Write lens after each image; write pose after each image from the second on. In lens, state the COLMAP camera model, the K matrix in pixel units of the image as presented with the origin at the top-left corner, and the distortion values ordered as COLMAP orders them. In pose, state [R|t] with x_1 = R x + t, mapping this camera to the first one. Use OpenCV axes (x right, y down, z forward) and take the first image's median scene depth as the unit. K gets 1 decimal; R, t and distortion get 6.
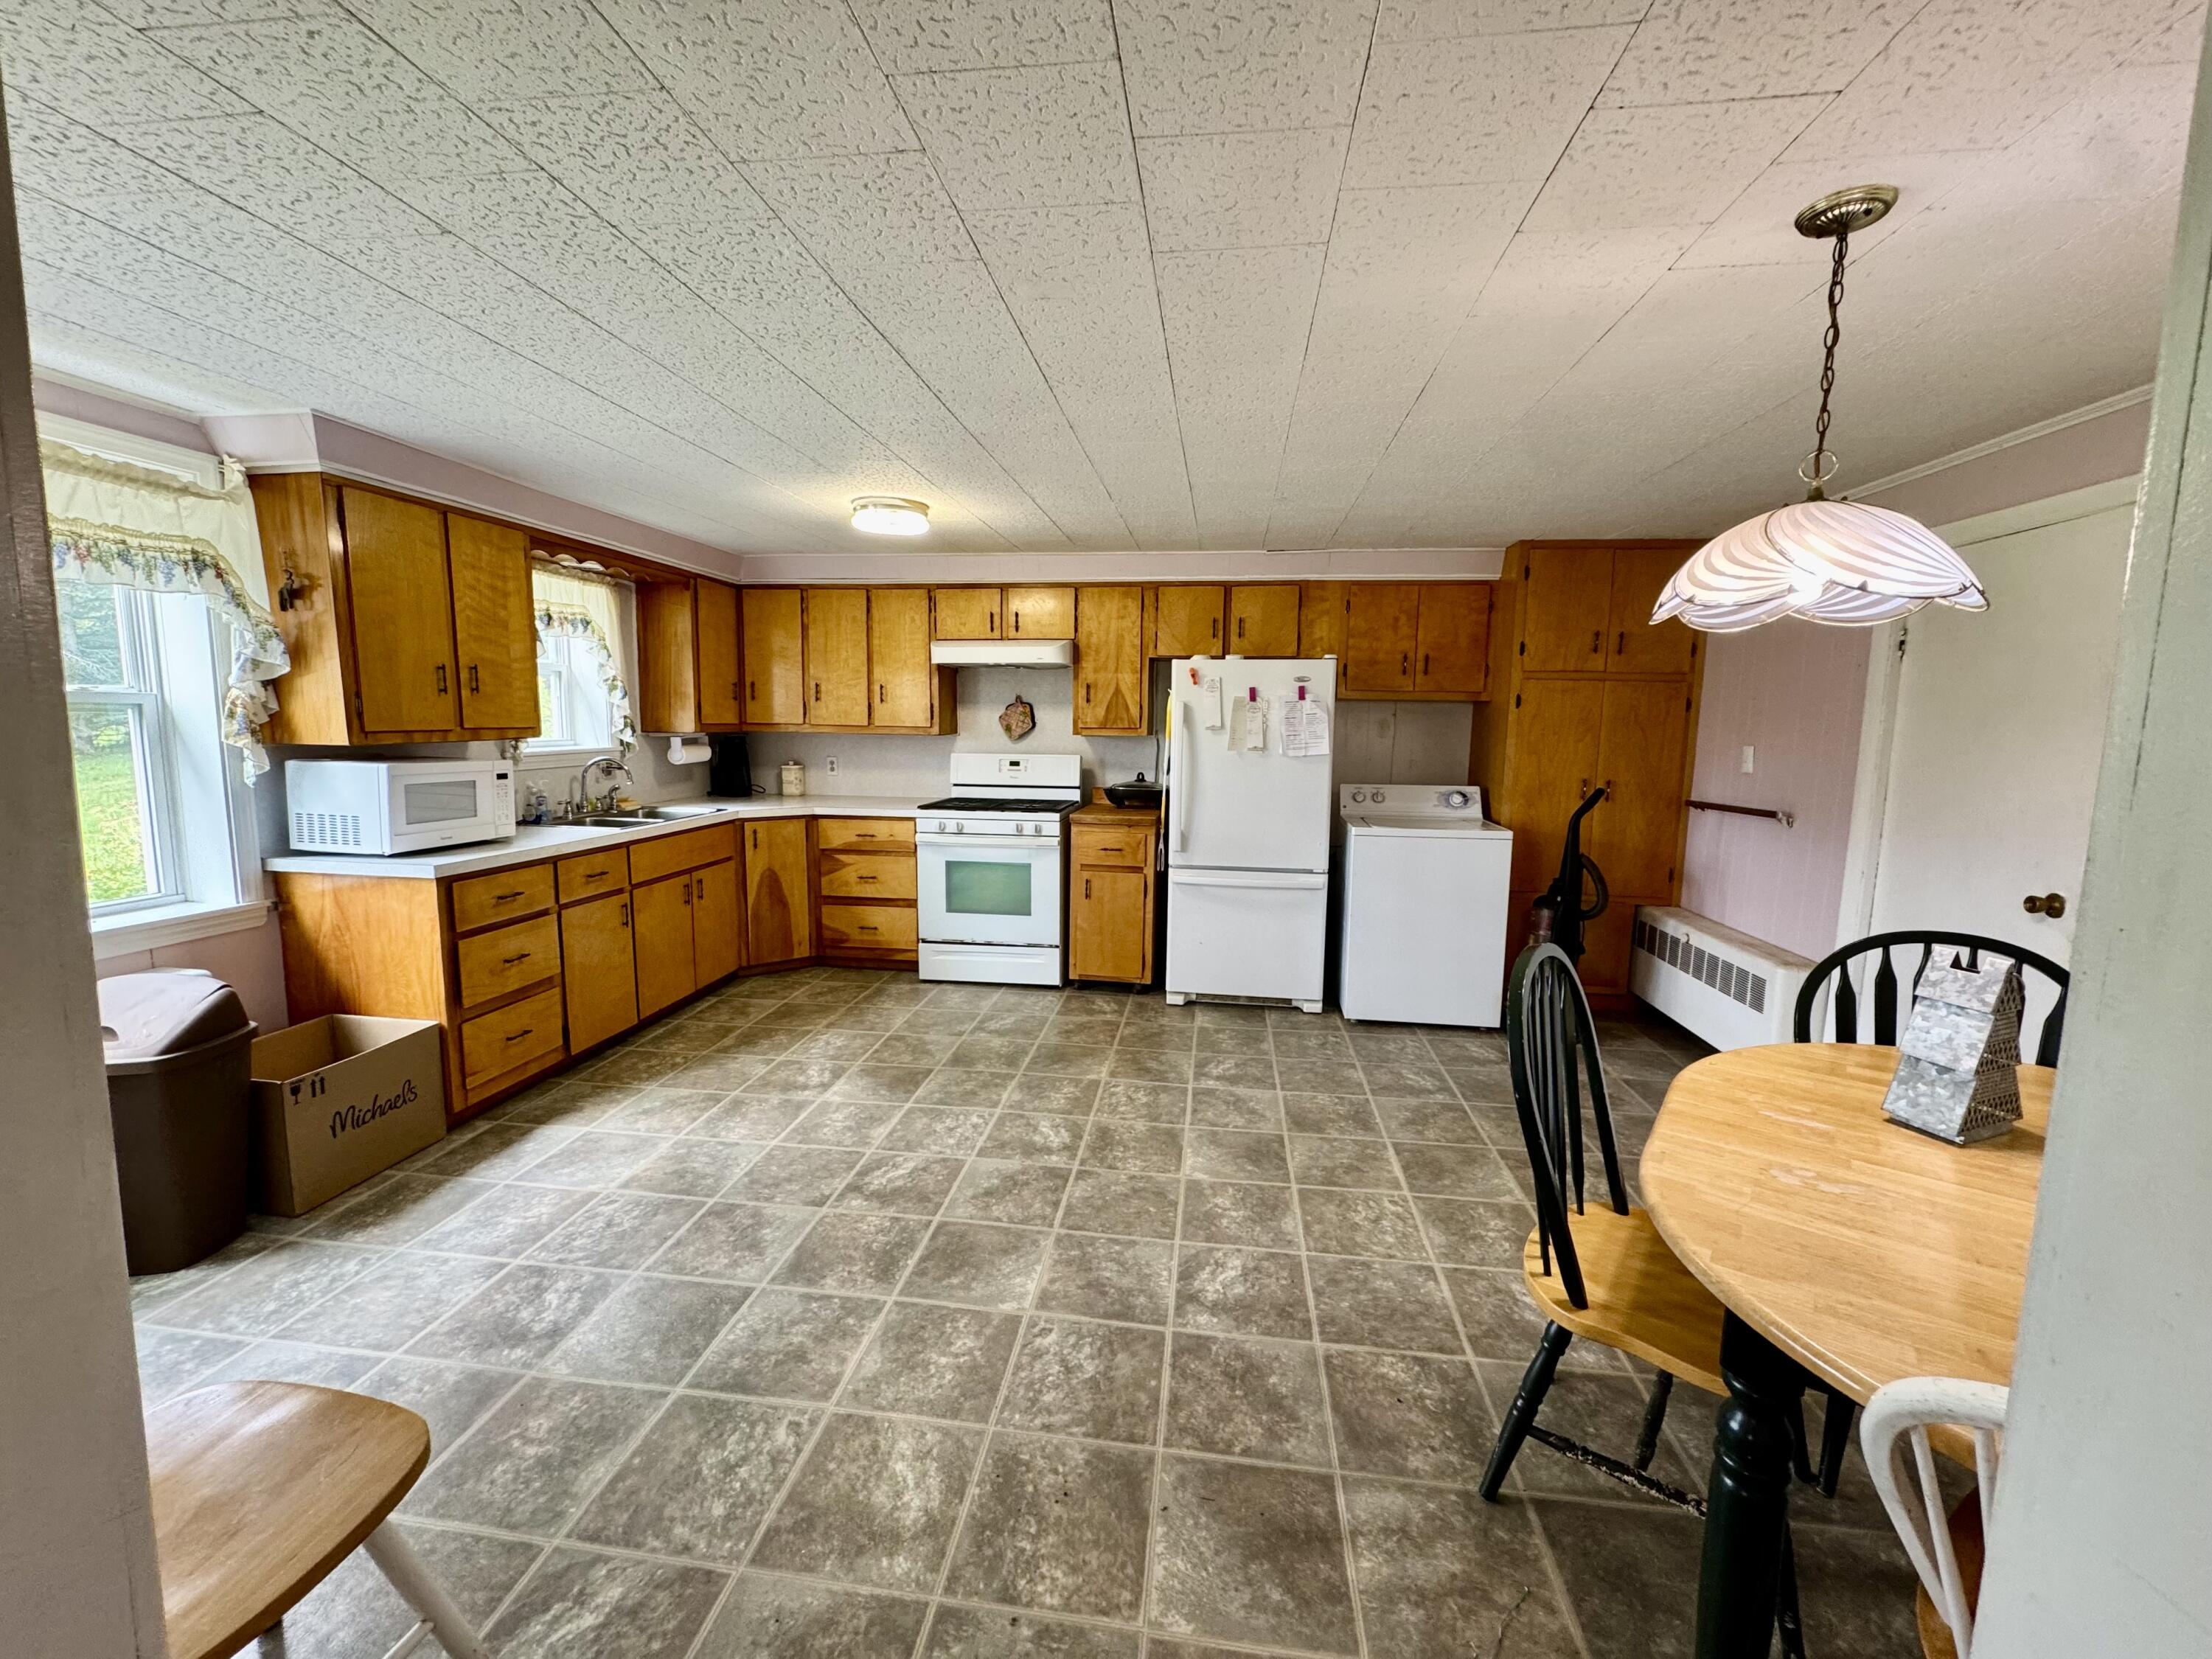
lens RADIAL K [[879.5, 0, 1106.0], [0, 879.5, 829.5], [0, 0, 1]] dist [-0.002916, -0.000237]
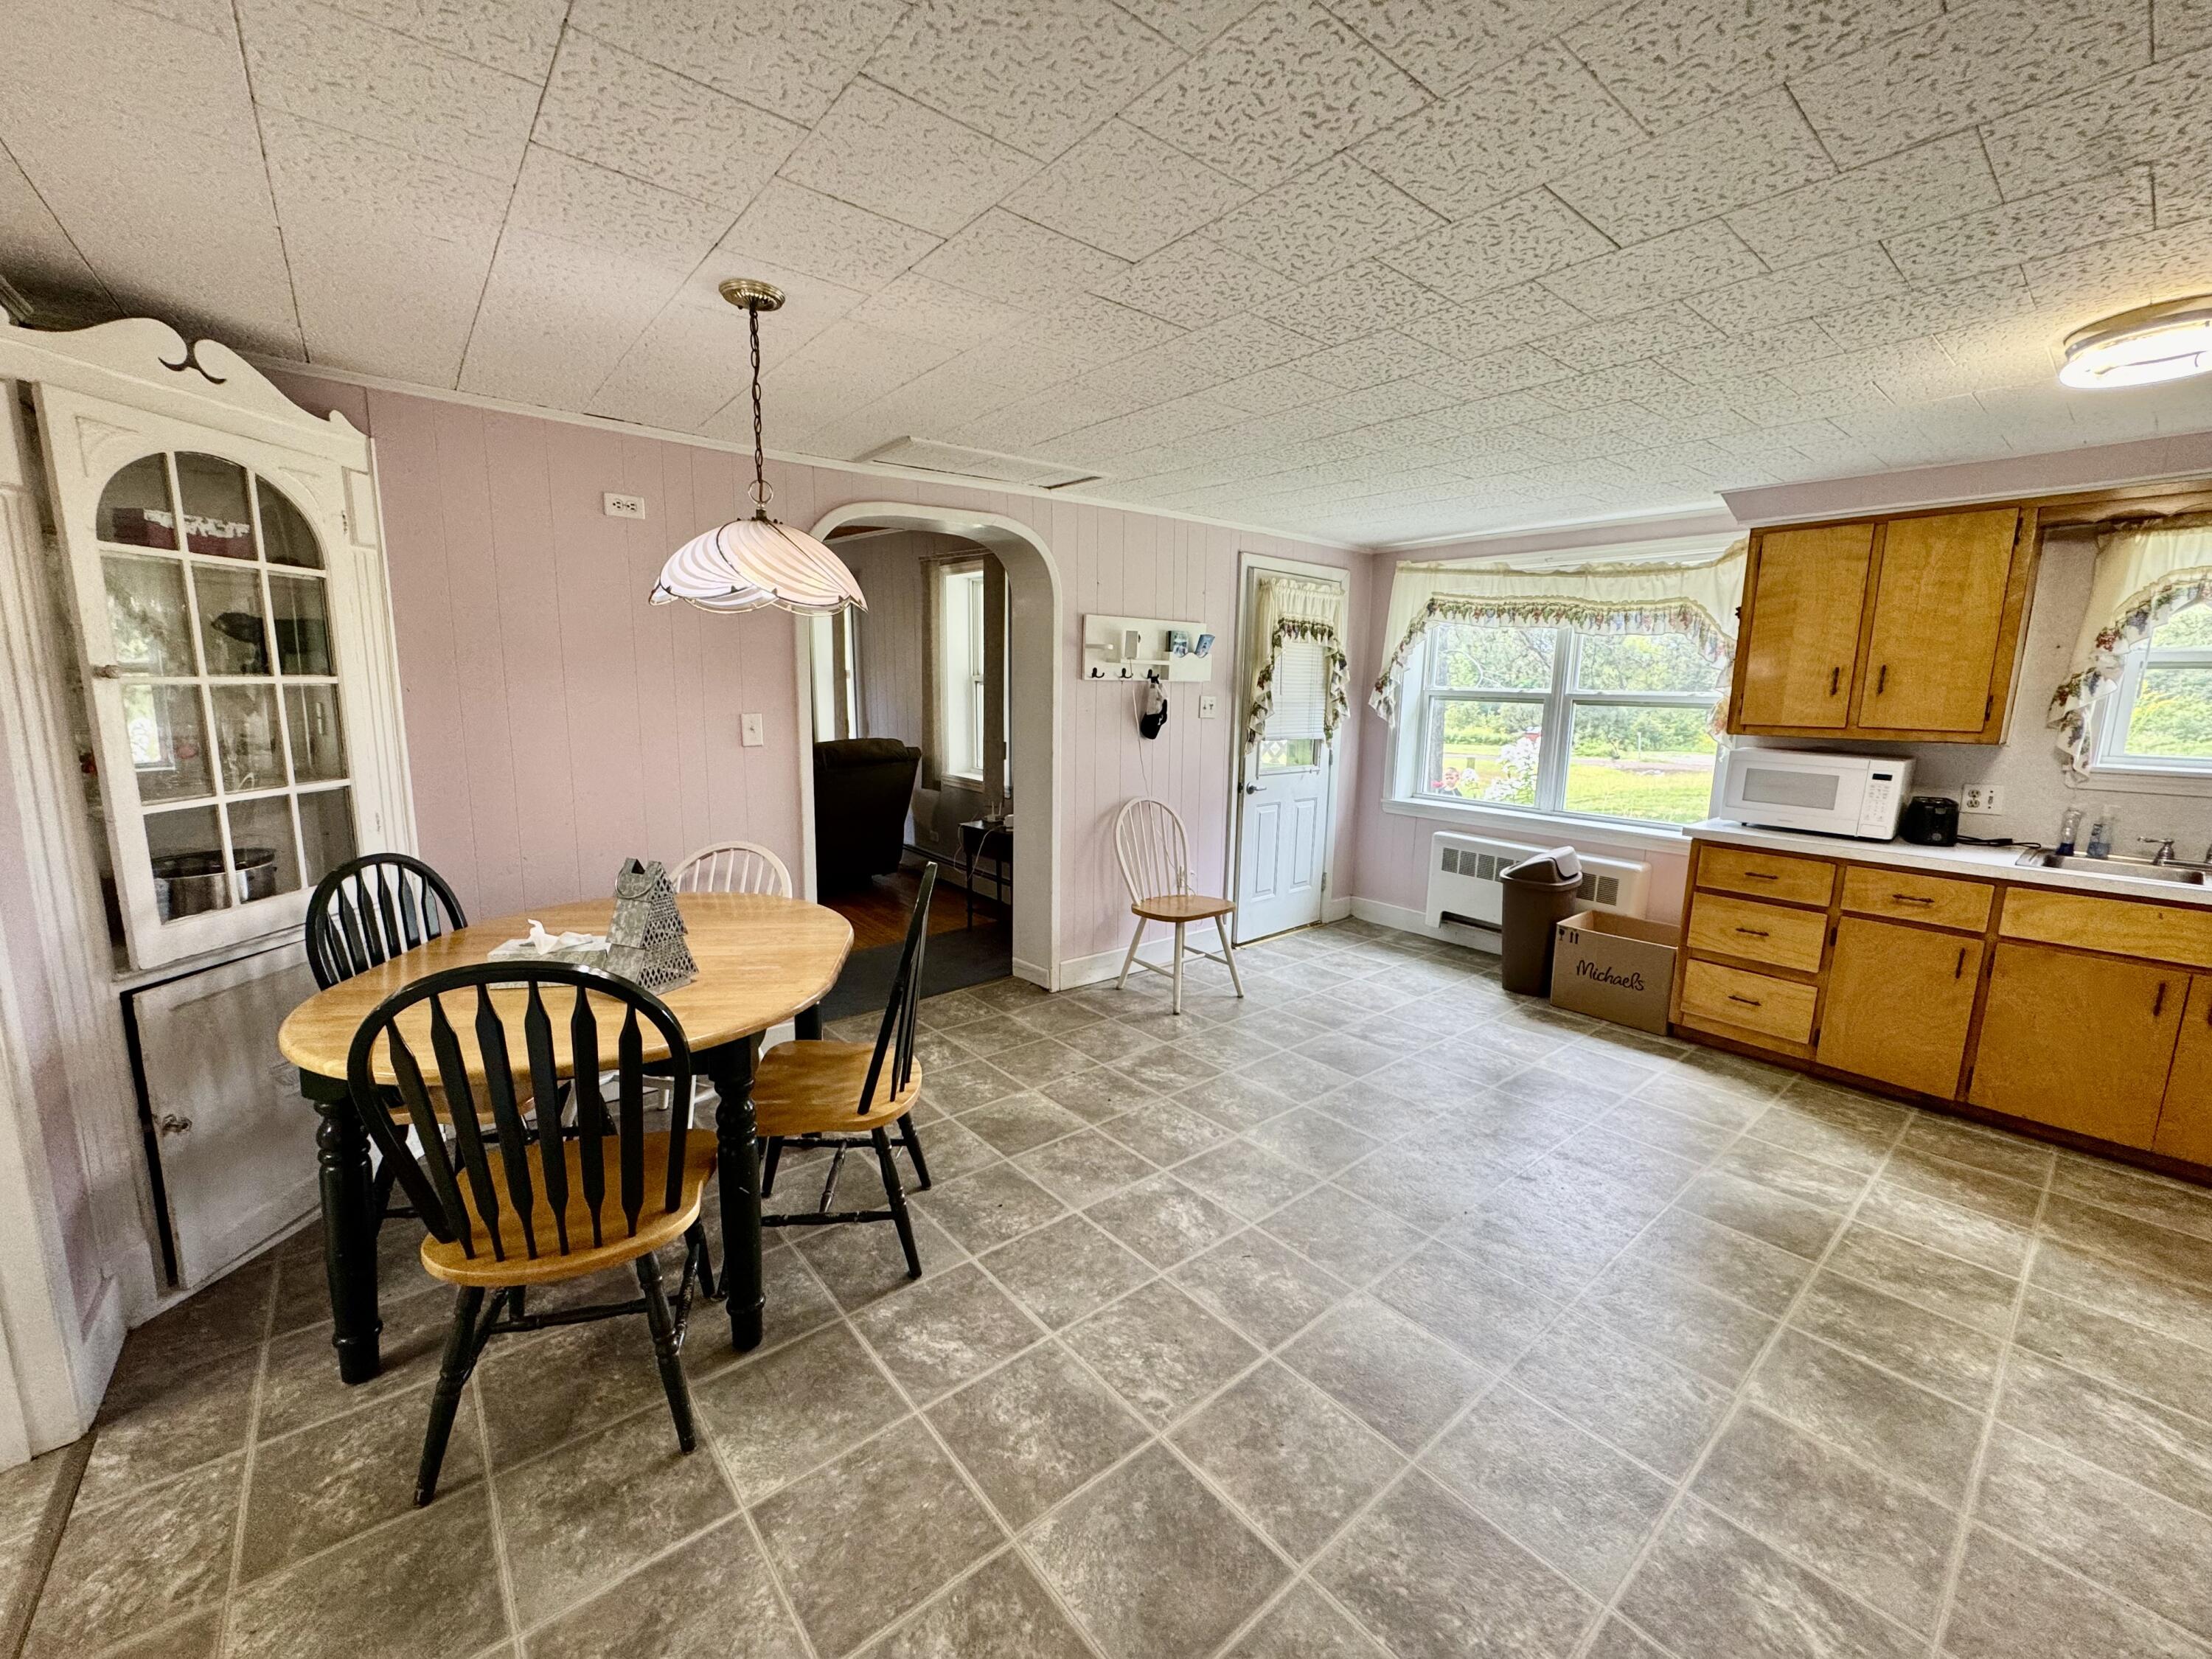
lens RADIAL K [[879.5, 0, 1106.0], [0, 879.5, 829.5], [0, 0, 1]] dist [-0.002916, -0.000237]
pose [[-0.673759, 0.094611, -0.732870, 0.744394], [-0.120888, 0.964296, 0.235624, -0.153832], [0.728996, 0.247349, -0.638266, 1.180980]]
